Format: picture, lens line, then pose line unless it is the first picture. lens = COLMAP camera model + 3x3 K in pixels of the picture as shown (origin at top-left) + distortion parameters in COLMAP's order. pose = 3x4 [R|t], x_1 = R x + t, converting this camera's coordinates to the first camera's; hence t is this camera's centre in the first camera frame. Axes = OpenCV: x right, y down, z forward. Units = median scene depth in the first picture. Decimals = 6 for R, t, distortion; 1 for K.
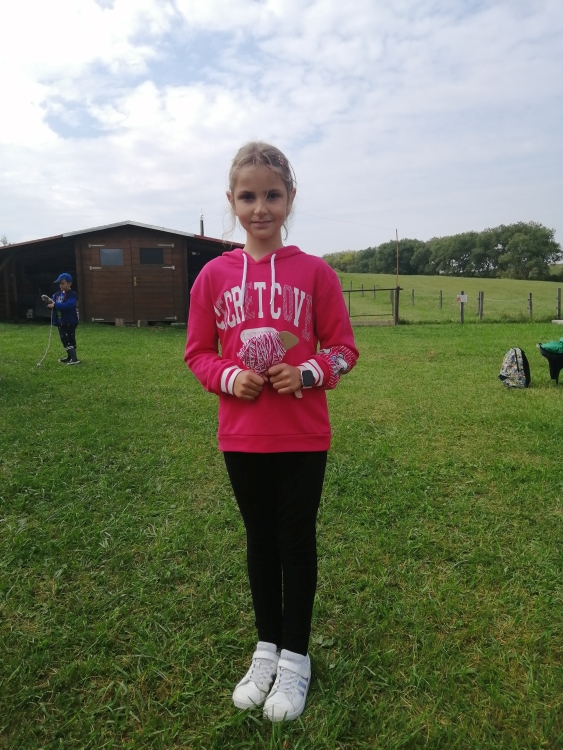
lens RADIAL K [[544.2, 0, 281.3], [0, 544.2, 379.7], [0, 0, 1]] dist [0.062294, -0.088145]
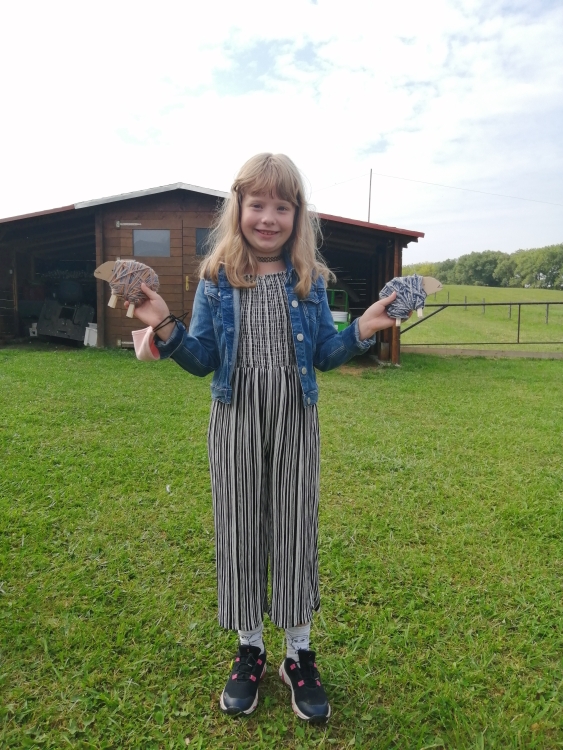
lens RADIAL K [[544.2, 0, 288.2], [0, 544.2, 371.9], [0, 0, 1]] dist [0.062294, -0.088145]
pose [[0.992715, 0.033712, -0.115671, -0.067455], [-0.037552, 0.998808, -0.031181, -0.054587], [0.114482, 0.035298, 0.992798, 0.343994]]
